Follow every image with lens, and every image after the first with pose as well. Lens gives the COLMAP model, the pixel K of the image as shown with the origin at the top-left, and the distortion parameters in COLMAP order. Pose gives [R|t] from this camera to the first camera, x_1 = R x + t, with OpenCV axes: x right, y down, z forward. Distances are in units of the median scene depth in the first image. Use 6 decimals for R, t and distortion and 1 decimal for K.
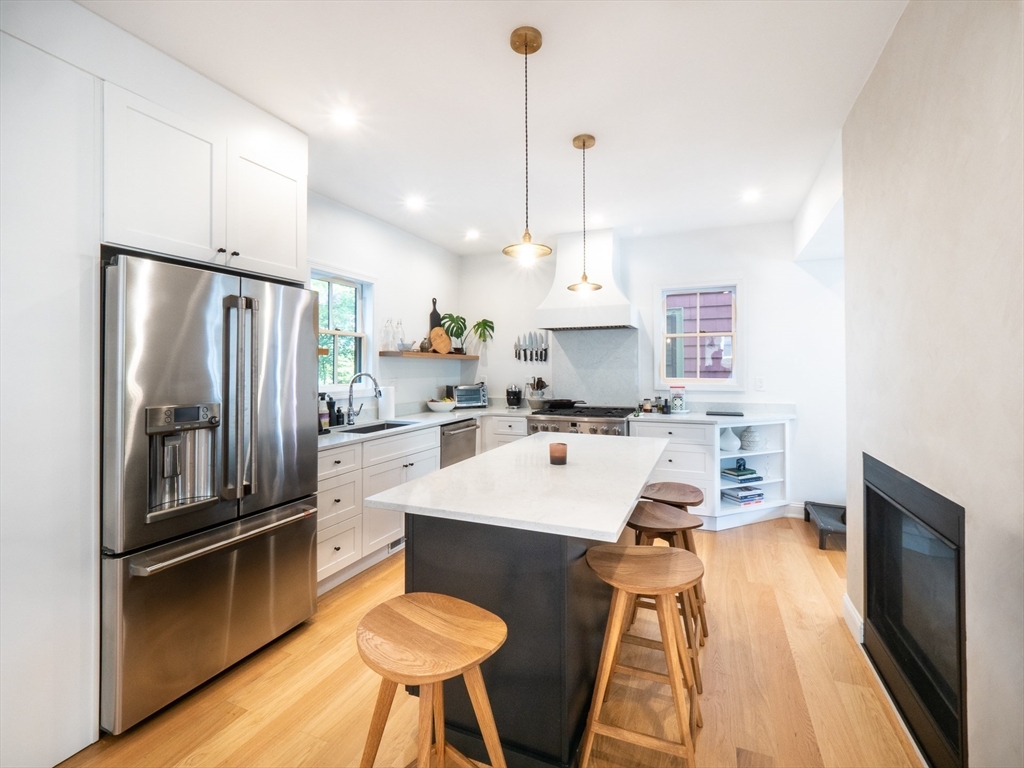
lens RADIAL K [[458.4, 0, 513.0], [0, 458.4, 365.2], [0, 0, 1]] dist [-0.001167, -0.000098]
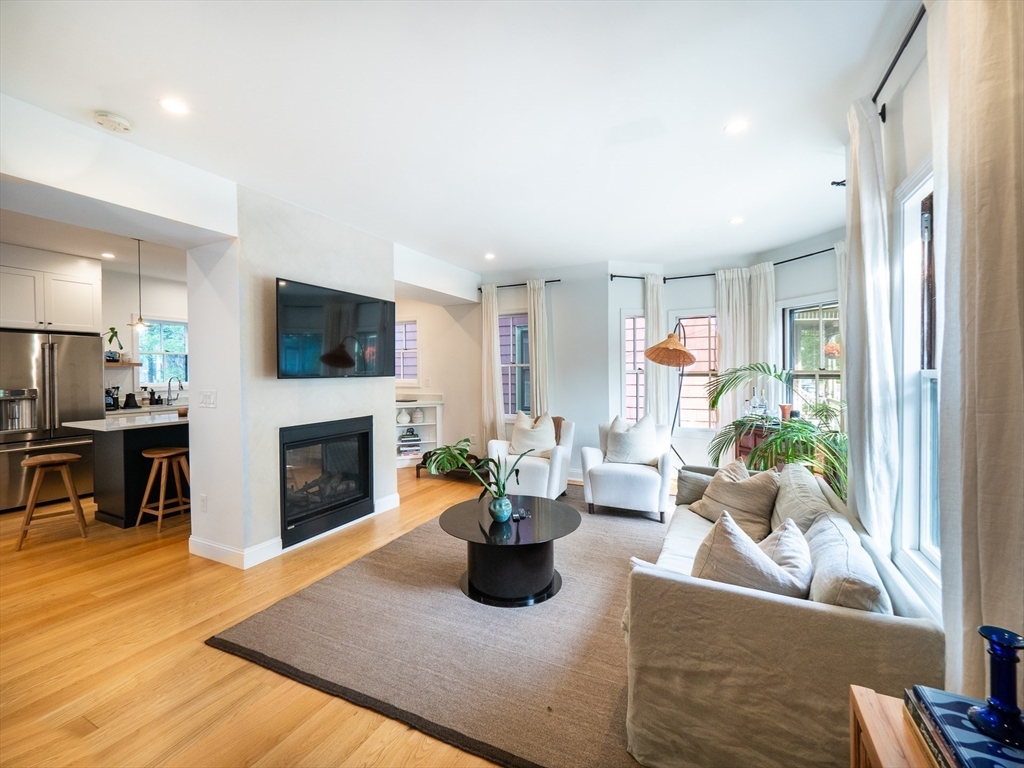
lens RADIAL K [[443.1, 0, 512.2], [0, 443.1, 376.6], [0, 0, 1]] dist [-0.010208, 0.000408]
pose [[0.998072, -0.003662, -0.061965, 1.042416], [0.004996, 0.999759, 0.021385, -0.009671], [0.061871, -0.021654, 0.997849, -0.588544]]
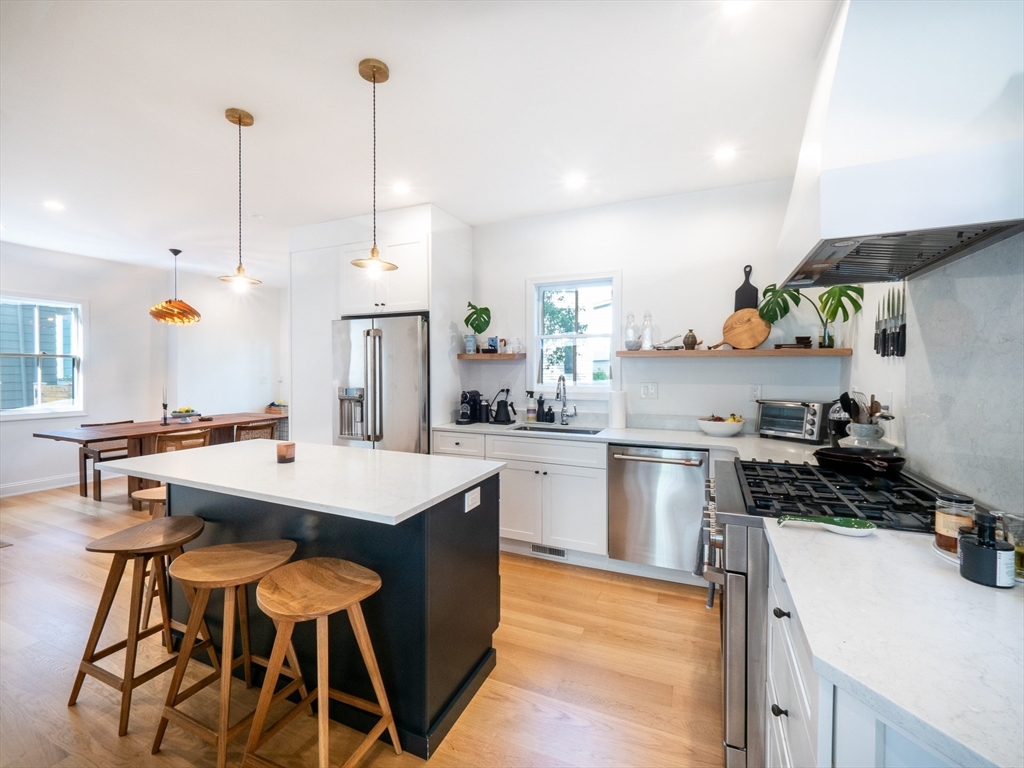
lens RADIAL K [[443.1, 0, 507.0], [0, 443.1, 378.0], [0, 0, 1]] dist [-0.010208, 0.000408]
pose [[-0.025761, 0.023169, -0.999400, 0.633507], [0.003291, 0.999728, 0.023092, 0.001084], [0.999663, -0.002694, -0.025830, 0.884242]]
